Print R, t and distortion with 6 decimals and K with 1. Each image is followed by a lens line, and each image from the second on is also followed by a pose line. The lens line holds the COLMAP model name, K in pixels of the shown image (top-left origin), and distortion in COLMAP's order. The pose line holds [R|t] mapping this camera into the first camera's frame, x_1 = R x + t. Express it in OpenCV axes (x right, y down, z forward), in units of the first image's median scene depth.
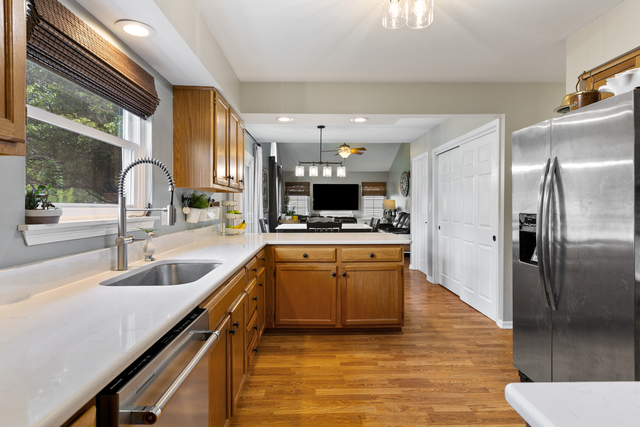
lens RADIAL K [[353.0, 0, 326.8], [0, 353.0, 212.4], [0, 0, 1]] dist [0.001588, -0.000119]
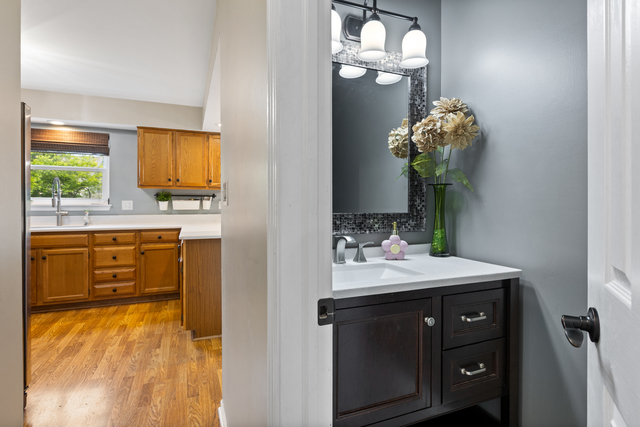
lens RADIAL K [[322.0, 0, 304.3], [0, 322.0, 202.8], [0, 0, 1]] dist [-0.003323, 0.001014]
pose [[0.318763, -0.003760, -0.947827, 1.368645], [-0.017075, 0.999807, -0.009708, -0.005778], [0.947681, 0.019279, 0.318637, 1.266336]]
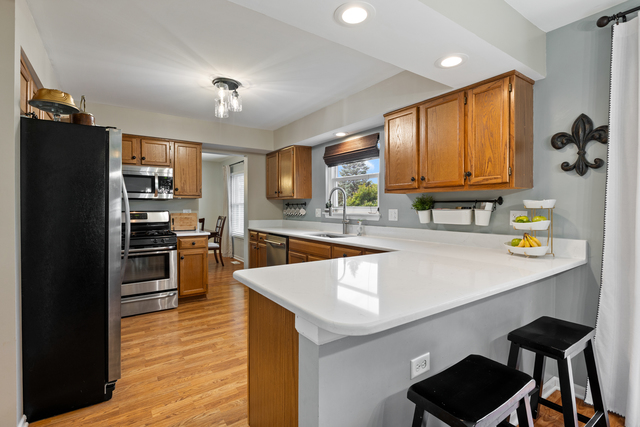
lens RADIAL K [[298.4, 0, 324.8], [0, 298.4, 211.5], [0, 0, 1]] dist [-0.008480, -0.000248]
pose [[-0.833883, 0.009239, -0.551863, 0.466006], [-0.008540, 0.999524, 0.029637, -0.042159], [0.551875, 0.029427, -0.833408, 1.801324]]
